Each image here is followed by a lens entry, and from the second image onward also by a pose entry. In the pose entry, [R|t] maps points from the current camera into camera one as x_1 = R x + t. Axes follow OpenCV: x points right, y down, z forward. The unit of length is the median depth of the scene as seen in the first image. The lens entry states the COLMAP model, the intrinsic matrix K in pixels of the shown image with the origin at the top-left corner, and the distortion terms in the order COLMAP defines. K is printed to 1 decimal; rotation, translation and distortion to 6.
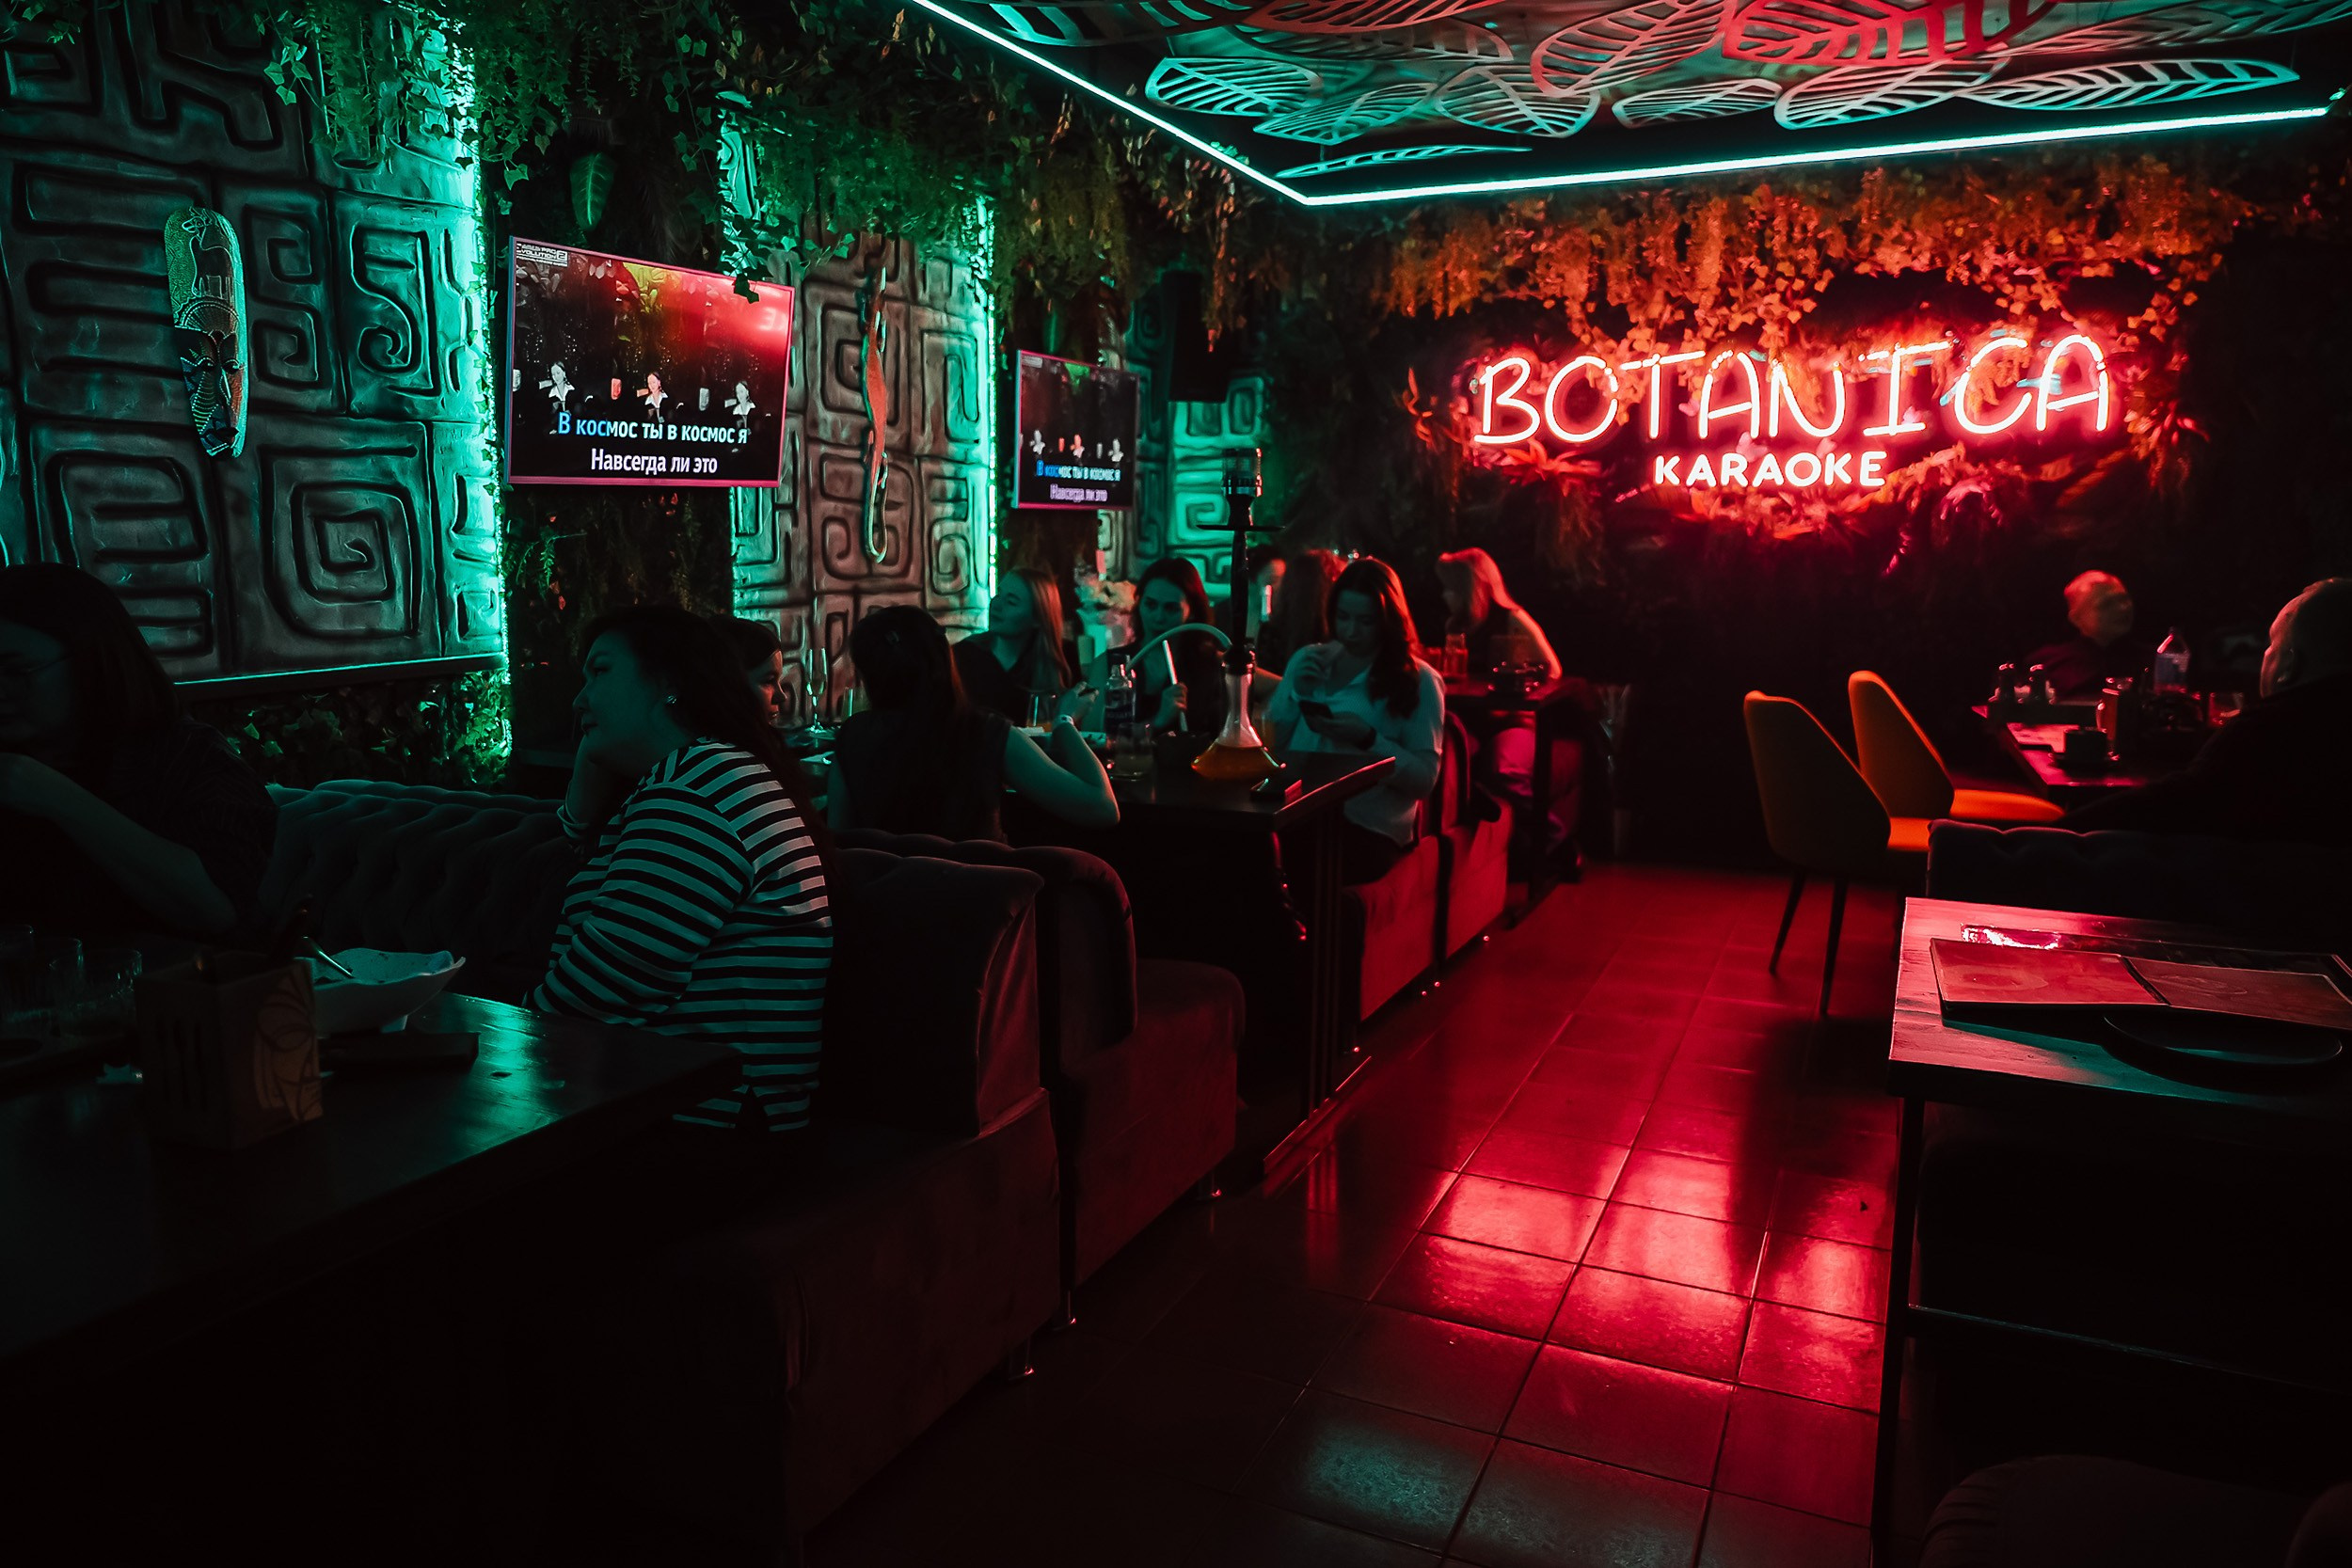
lens RADIAL K [[1587.8, 0, 1149.1], [0, 1587.8, 786.3], [0, 0, 1]] dist [0.026724, -0.009645]
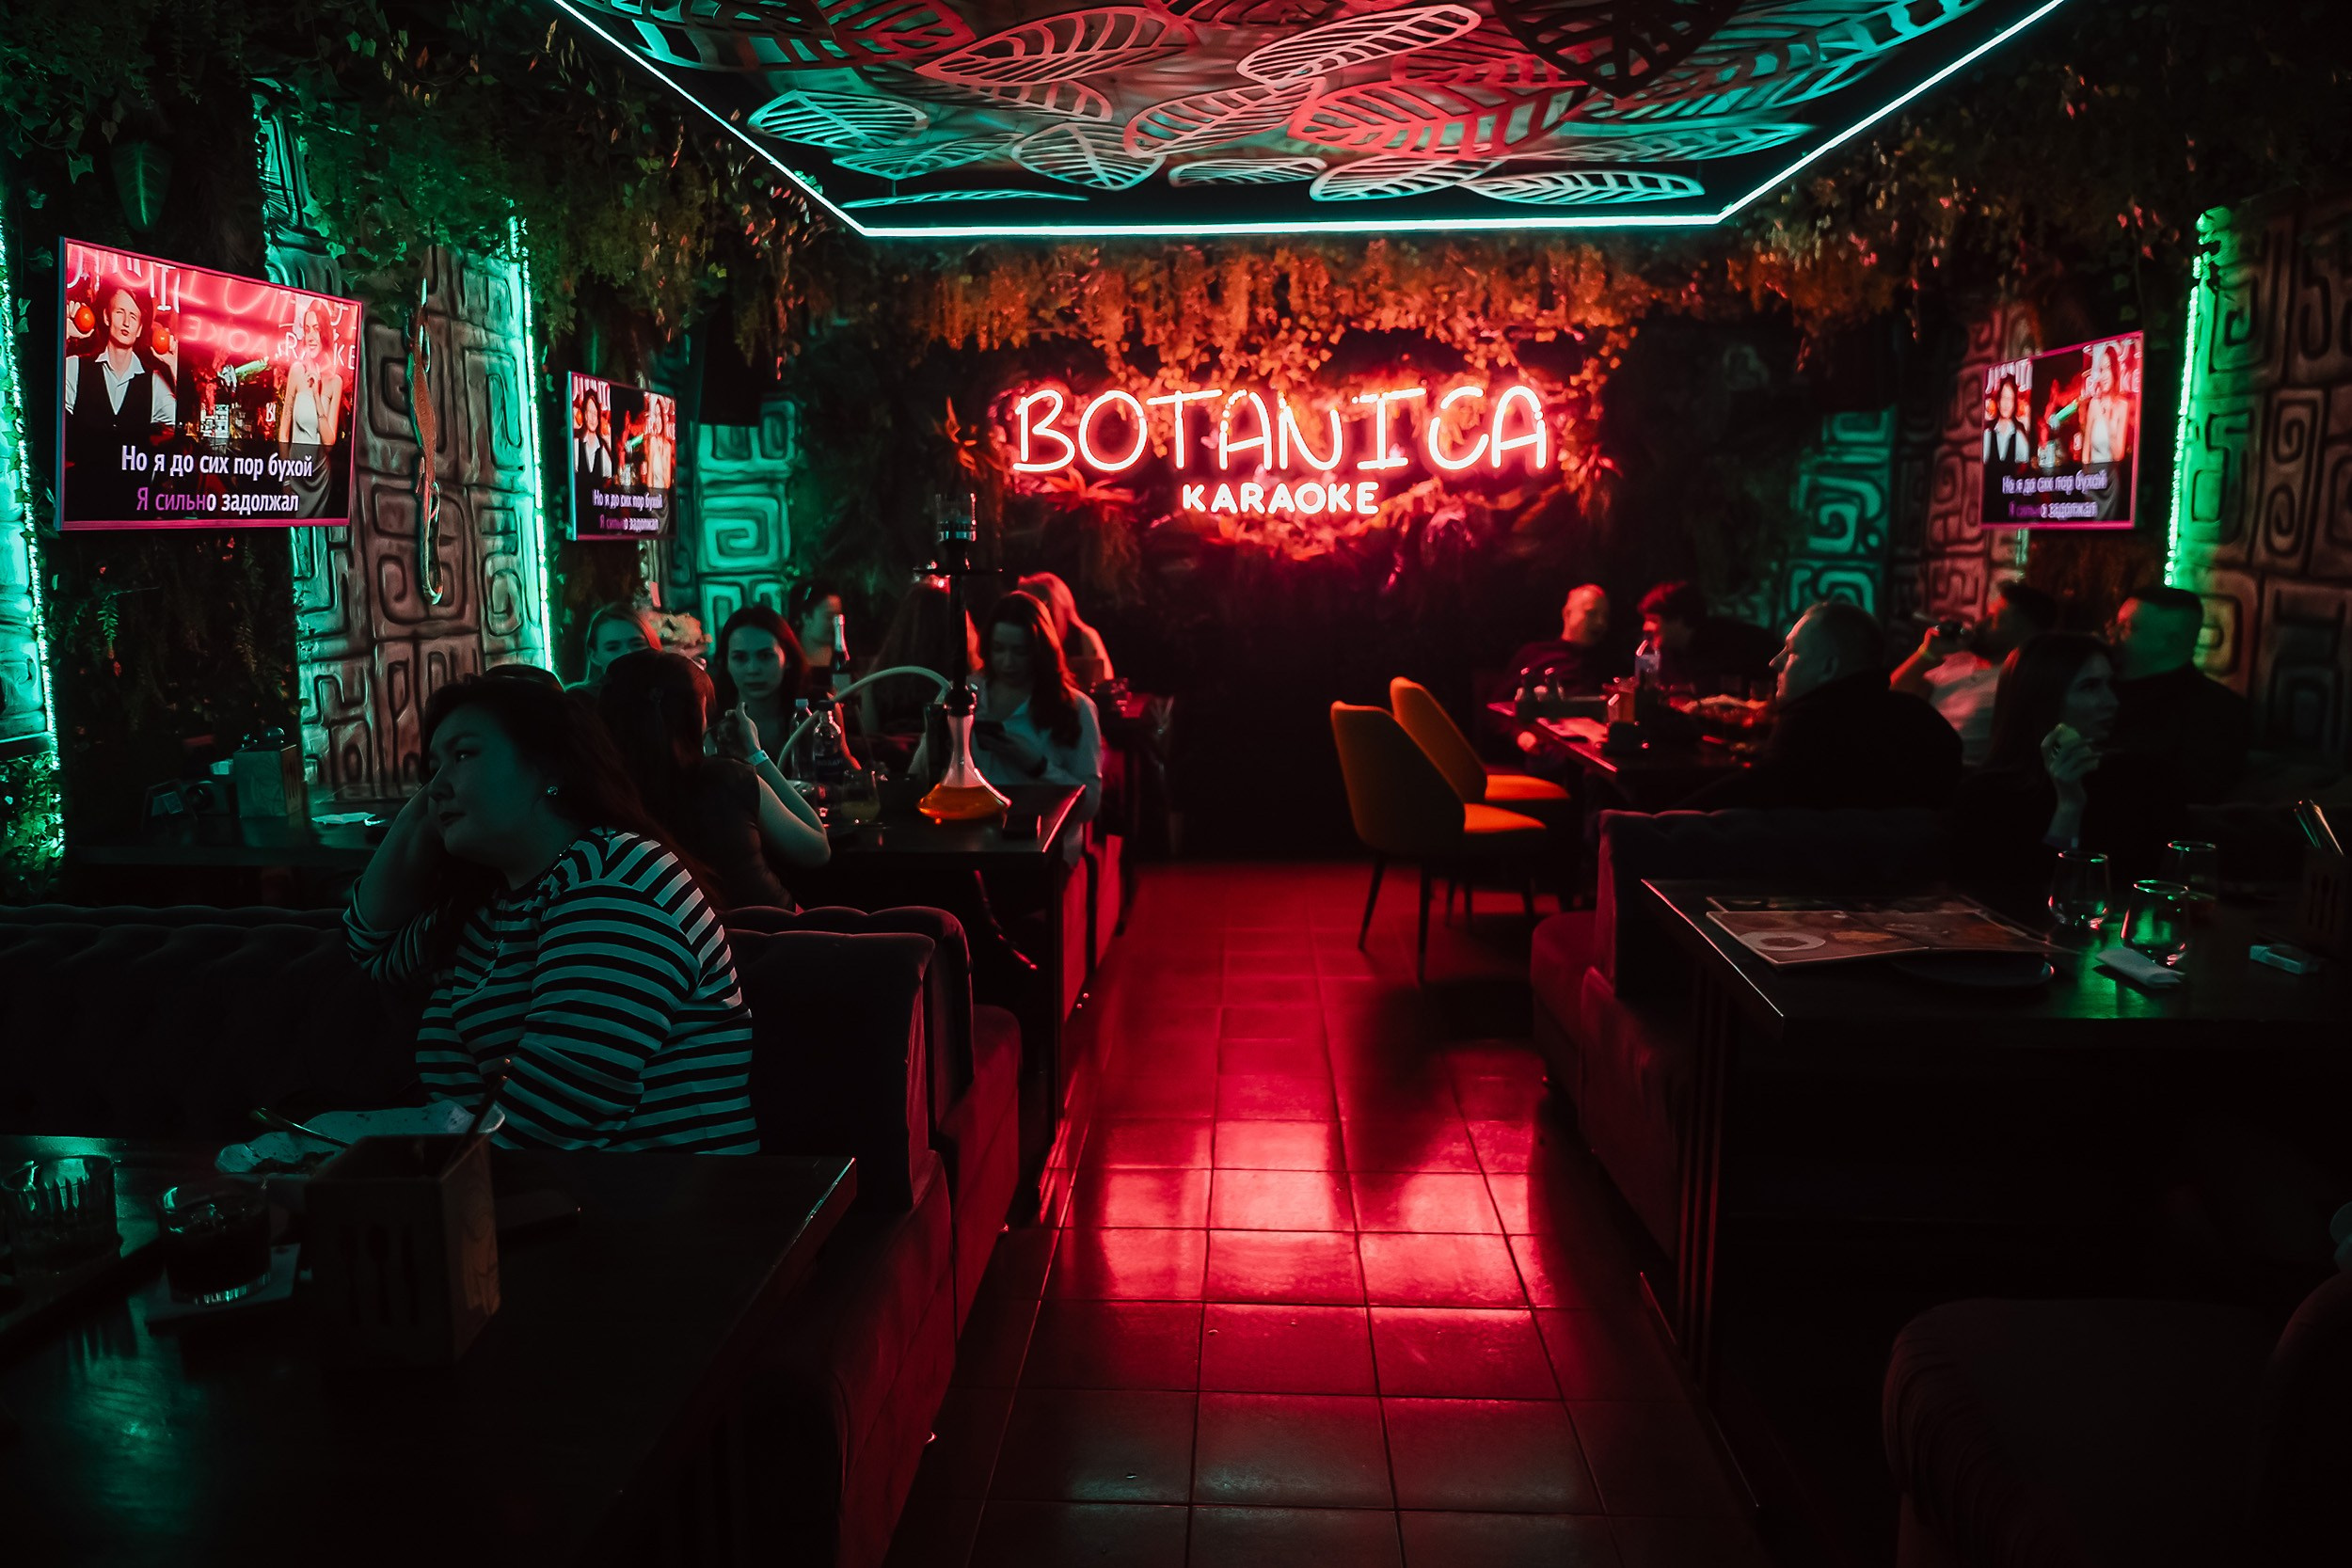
lens RADIAL K [[1587.8, 0, 1149.1], [0, 1587.8, 786.3], [0, 0, 1]] dist [0.026724, -0.009645]
pose [[0.925671, -0.069773, 0.371839, -0.139844], [0.071374, 0.997405, 0.009474, -0.017129], [-0.371535, 0.017770, 0.928249, 0.010126]]
